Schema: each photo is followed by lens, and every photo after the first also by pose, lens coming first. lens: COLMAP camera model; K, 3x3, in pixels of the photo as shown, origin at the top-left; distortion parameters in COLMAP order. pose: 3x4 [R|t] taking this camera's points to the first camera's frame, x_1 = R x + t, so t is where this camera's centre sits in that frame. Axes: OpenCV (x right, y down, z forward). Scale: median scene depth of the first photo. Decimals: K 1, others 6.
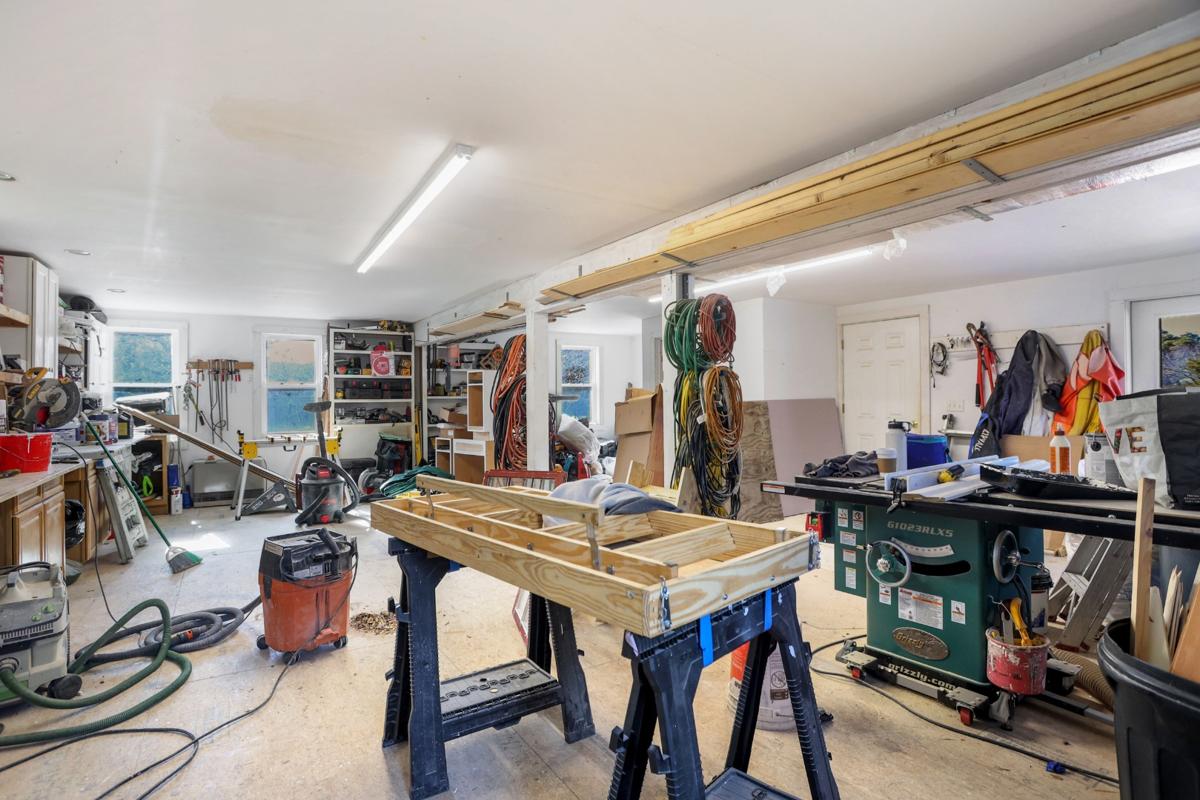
lens RADIAL K [[592.5, 0, 581.2], [0, 592.5, 394.4], [0, 0, 1]] dist [-0.061702, 0.029740]
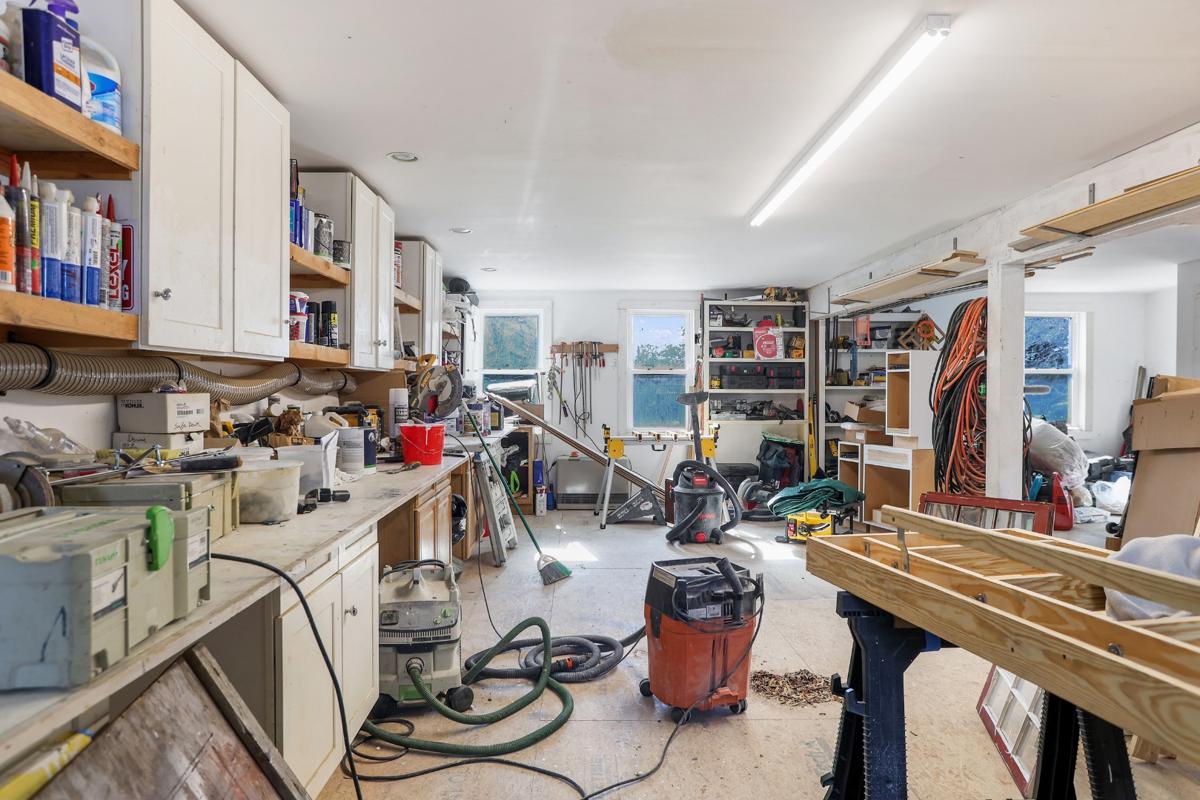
lens RADIAL K [[762.7, 0, 599.4], [0, 762.7, 396.6], [0, 0, 1]] dist [-0.040149, 0.024668]
pose [[0.868007, 0.014725, -0.496334, -0.047564], [-0.005112, 0.999772, 0.020721, -0.002899], [0.496526, -0.015449, 0.867885, 0.025082]]
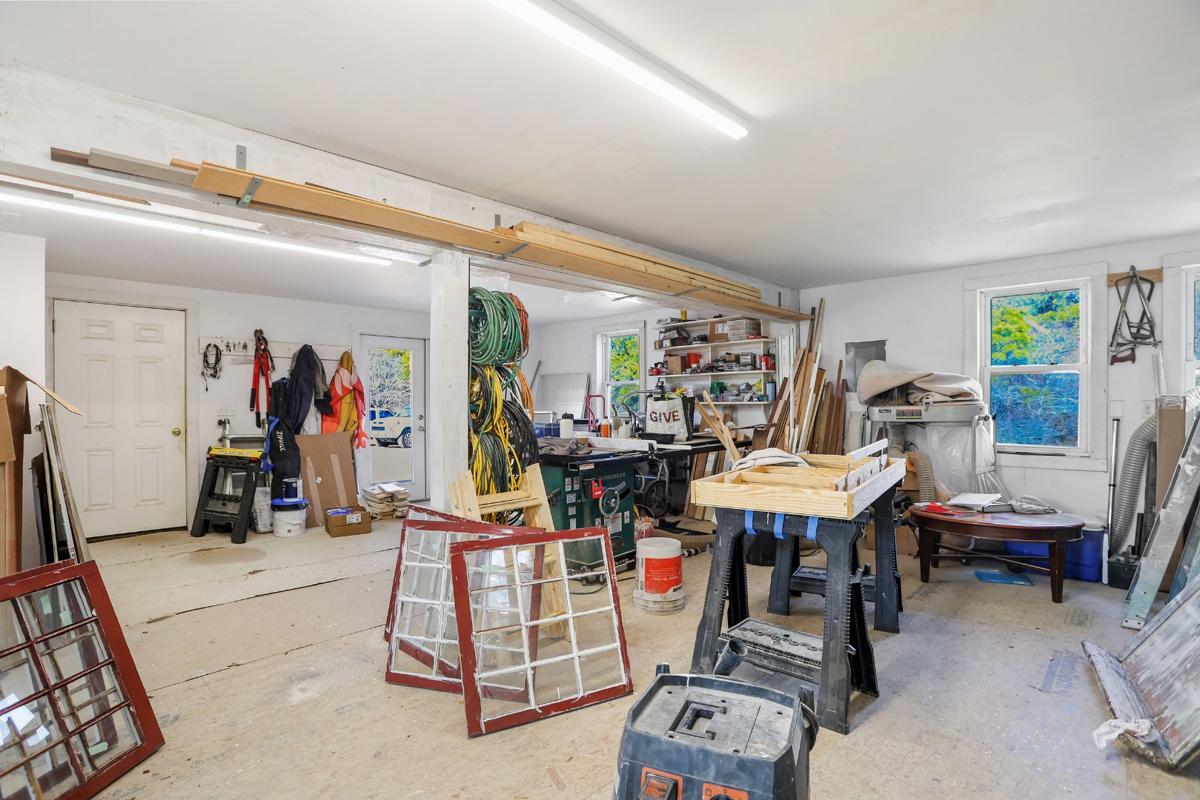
lens RADIAL K [[592.5, 0, 602.1], [0, 592.5, 402.8], [0, 0, 1]] dist [-0.061702, 0.029740]
pose [[-0.244570, 0.010137, 0.969579, -0.512350], [-0.001174, 0.999942, -0.010751, 0.018502], [-0.969631, -0.003768, -0.244544, 0.699294]]
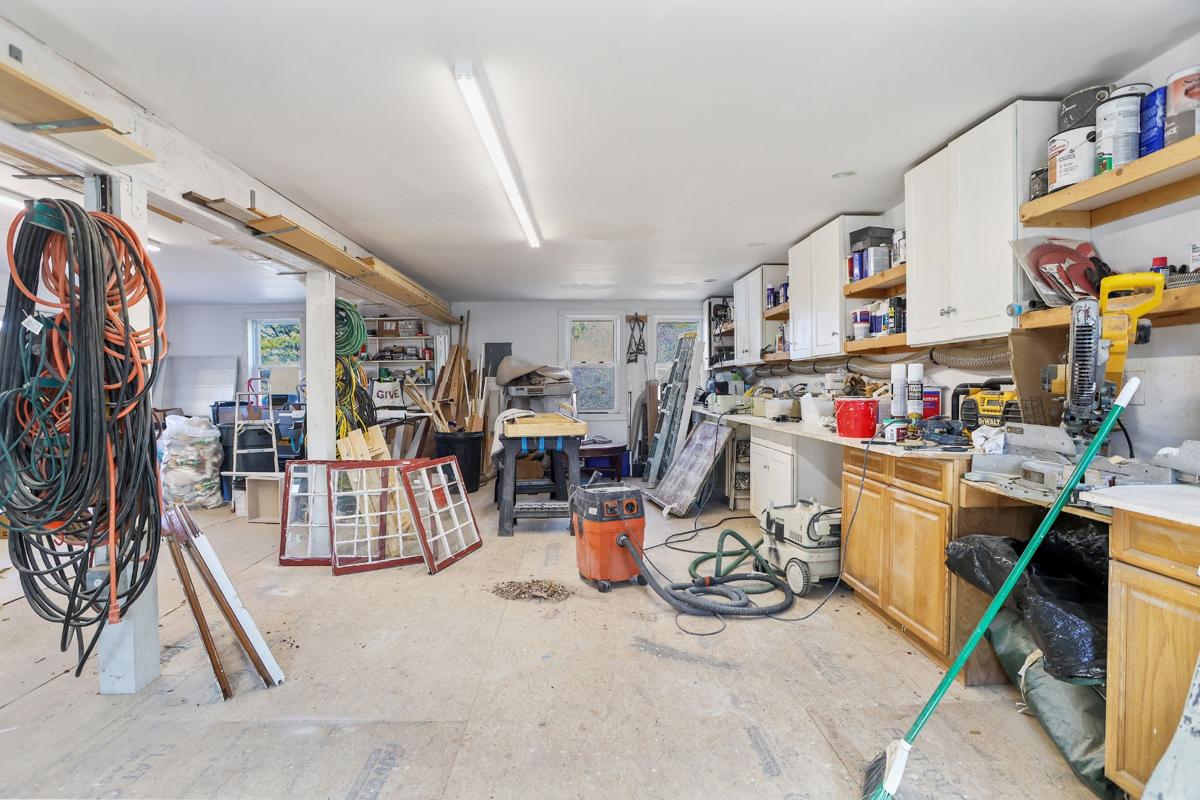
lens RADIAL K [[592.5, 0, 594.5], [0, 592.5, 398.2], [0, 0, 1]] dist [-0.061702, 0.029740]
pose [[-0.861434, 0.004025, 0.507854, -0.624279], [0.010644, 0.999892, 0.010130, 0.030415], [-0.507759, 0.014132, -0.861383, 1.199456]]
